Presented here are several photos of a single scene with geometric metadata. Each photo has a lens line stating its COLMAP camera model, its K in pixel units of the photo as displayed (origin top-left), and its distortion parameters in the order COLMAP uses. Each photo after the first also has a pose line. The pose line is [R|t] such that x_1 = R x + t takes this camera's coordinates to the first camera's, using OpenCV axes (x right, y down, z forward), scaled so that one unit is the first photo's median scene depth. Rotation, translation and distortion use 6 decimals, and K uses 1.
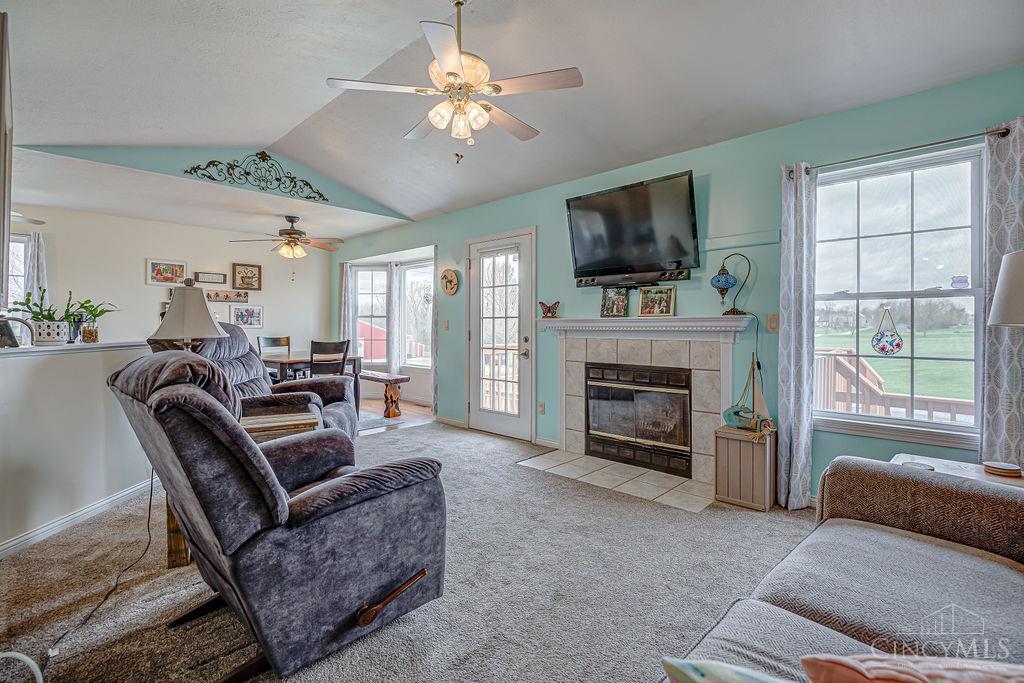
lens RADIAL K [[475.6, 0, 514.5], [0, 475.6, 332.2], [0, 0, 1]] dist [-0.005766, -0.000709]
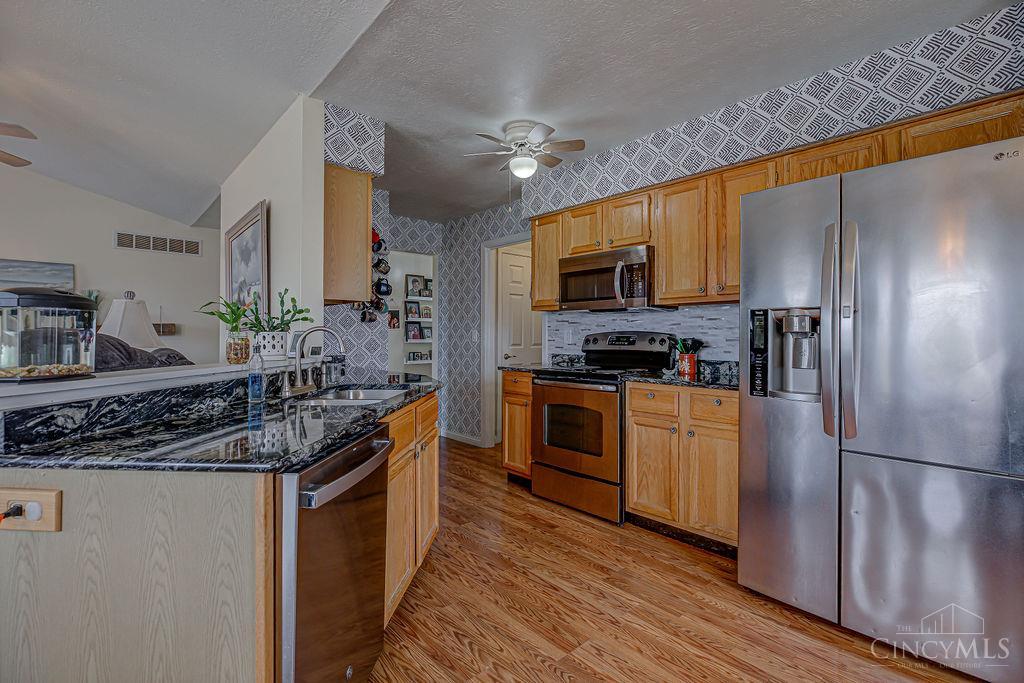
lens RADIAL K [[475.6, 0, 514.5], [0, 475.6, 332.2], [0, 0, 1]] dist [-0.005766, -0.000709]
pose [[-0.996546, -0.003943, 0.082943, -0.648458], [-0.003473, 0.999977, 0.005807, -0.012361], [-0.082964, 0.005499, -0.996537, 0.792470]]
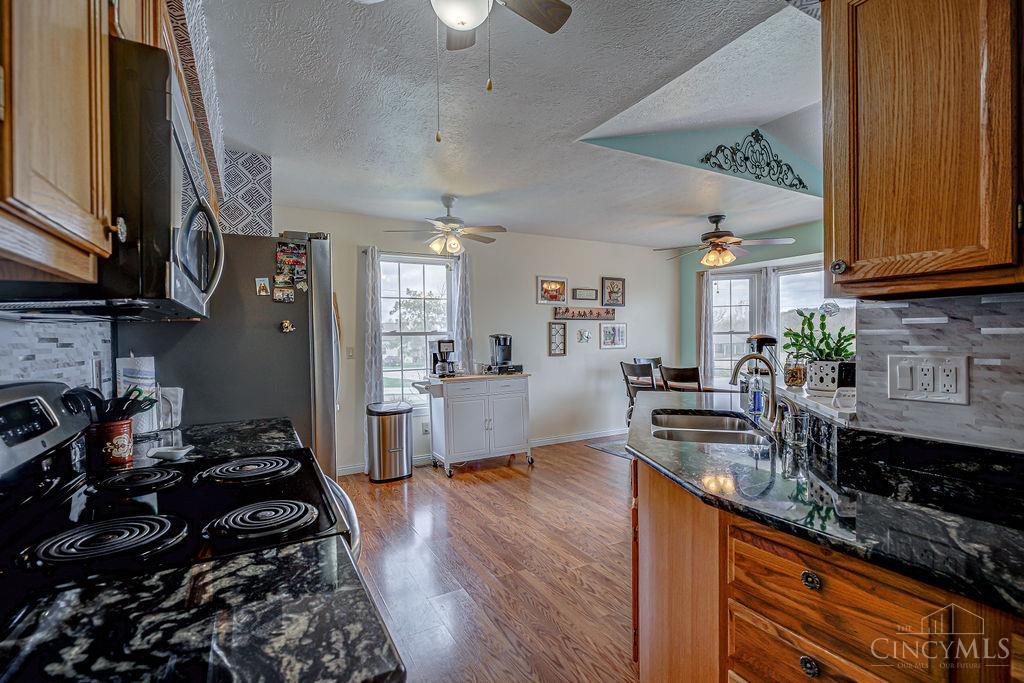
lens RADIAL K [[470.9, 0, 511.3], [0, 470.9, 345.2], [0, 0, 1]] dist [-0.003973, 0.000051]
pose [[0.951843, -0.007910, -0.306484, -0.529640], [0.009586, 0.999946, 0.003963, -0.022914], [0.306436, -0.006710, 0.951868, 0.097885]]
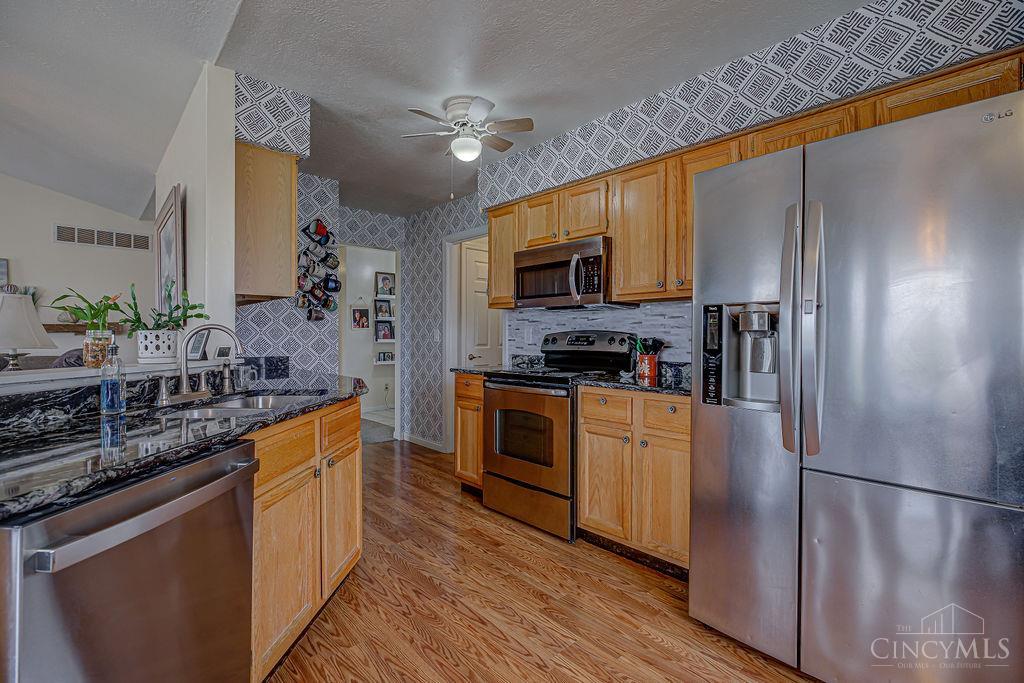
lens RADIAL K [[470.5, 0, 512.4], [0, 470.5, 336.9], [0, 0, 1]] dist [-0.006941, -0.000303]
pose [[-0.997554, -0.004918, 0.069722, -0.690869], [-0.003816, 0.999866, 0.015922, -0.011510], [-0.069791, 0.015617, -0.997439, 0.740184]]
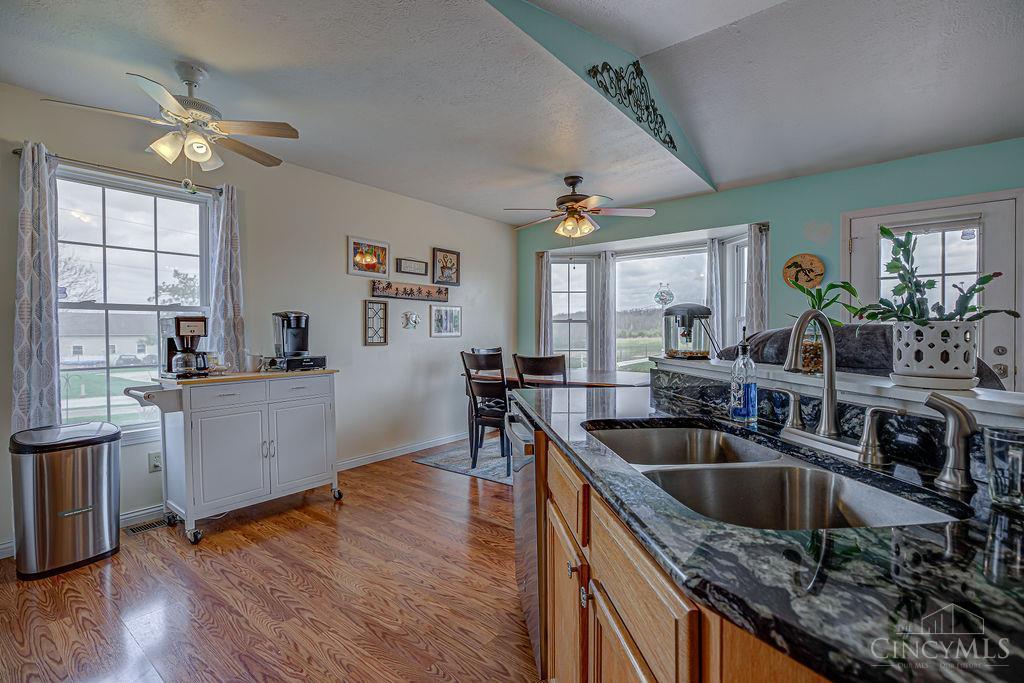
lens RADIAL K [[470.5, 0, 512.4], [0, 470.5, 336.9], [0, 0, 1]] dist [-0.006941, -0.000303]
pose [[0.996111, -0.006460, 0.087869, -0.587411], [0.006894, 0.999966, -0.004626, -0.005064], [-0.087836, 0.005214, 0.996121, 0.297914]]
